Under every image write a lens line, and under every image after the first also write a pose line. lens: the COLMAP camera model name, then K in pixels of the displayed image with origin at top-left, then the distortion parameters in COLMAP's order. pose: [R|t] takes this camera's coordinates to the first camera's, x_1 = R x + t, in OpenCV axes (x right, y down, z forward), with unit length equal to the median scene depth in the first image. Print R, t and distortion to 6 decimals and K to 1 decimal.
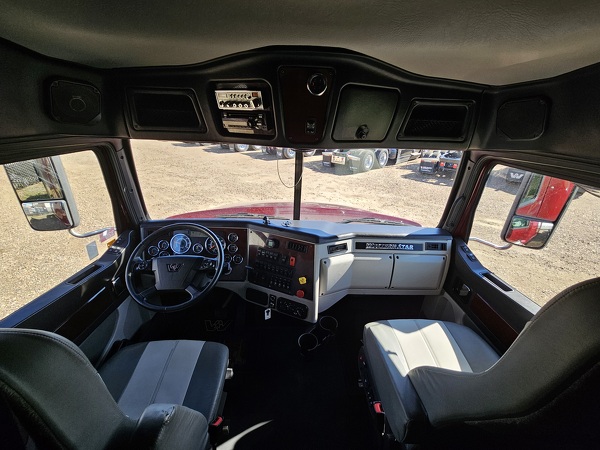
lens RADIAL K [[244.6, 0, 299.3], [0, 244.6, 226.3], [0, 0, 1]] dist [-0.001078, 0.000318]
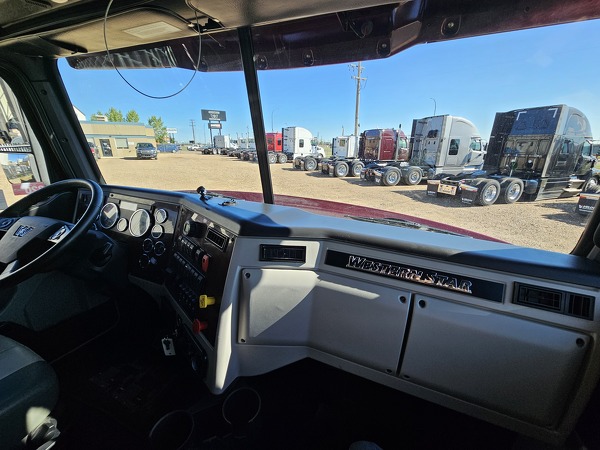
lens RADIAL K [[244.6, 0, 299.2], [0, 244.6, 227.2], [0, 0, 1]] dist [-0.001078, 0.000318]
pose [[0.913375, 0.123742, -0.387859, 0.347036], [-0.166399, 0.982948, -0.078257, 0.066428], [0.371562, 0.136017, 0.918390, 0.524830]]
